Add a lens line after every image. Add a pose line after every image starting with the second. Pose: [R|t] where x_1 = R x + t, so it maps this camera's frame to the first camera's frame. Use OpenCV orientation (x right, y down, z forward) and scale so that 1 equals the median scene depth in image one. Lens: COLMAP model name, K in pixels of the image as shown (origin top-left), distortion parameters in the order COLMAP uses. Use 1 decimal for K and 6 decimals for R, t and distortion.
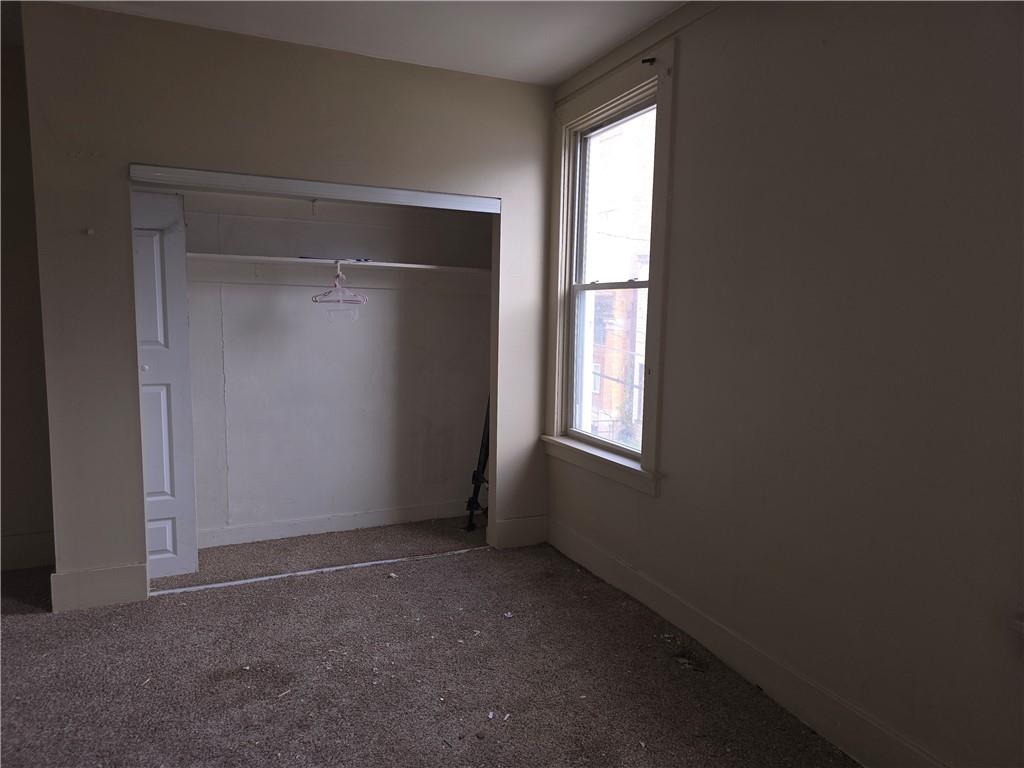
lens RADIAL K [[685.6, 0, 523.9], [0, 685.6, 389.9], [0, 0, 1]] dist [0.058889, -0.047442]
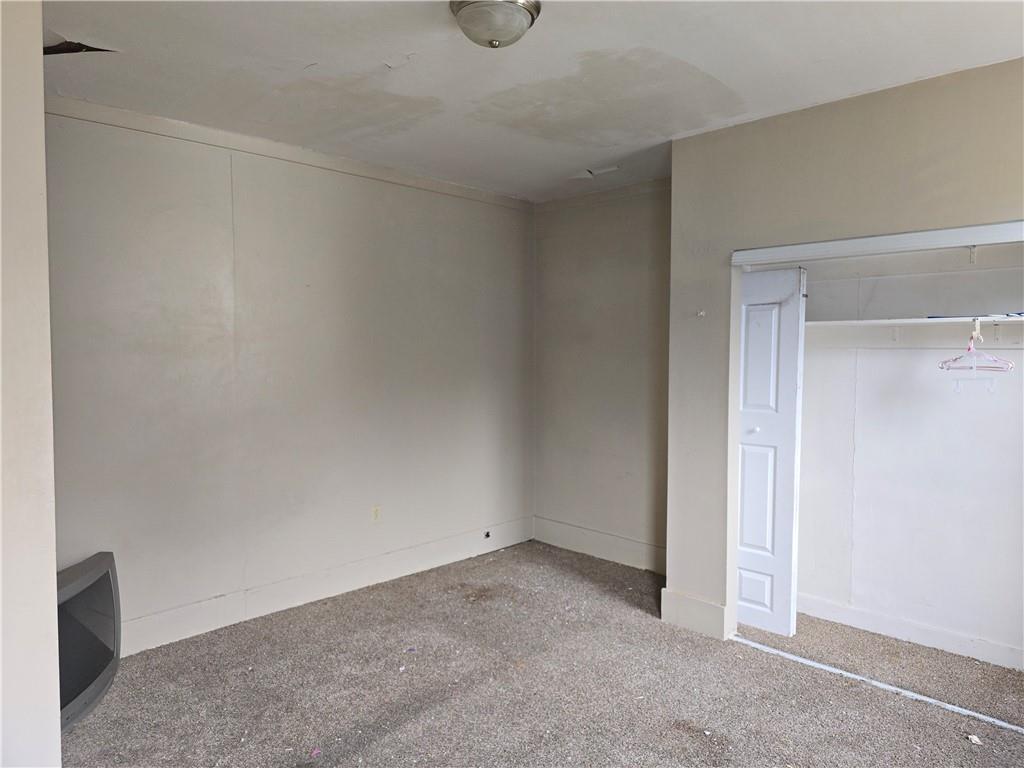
lens RADIAL K [[685.6, 0, 523.9], [0, 685.6, 389.9], [0, 0, 1]] dist [0.058889, -0.047442]
pose [[0.372631, 0.034241, -0.927348, 0.306532], [-0.110659, 0.993828, -0.007770, -0.042272], [0.921358, 0.105515, 0.374121, 0.236214]]
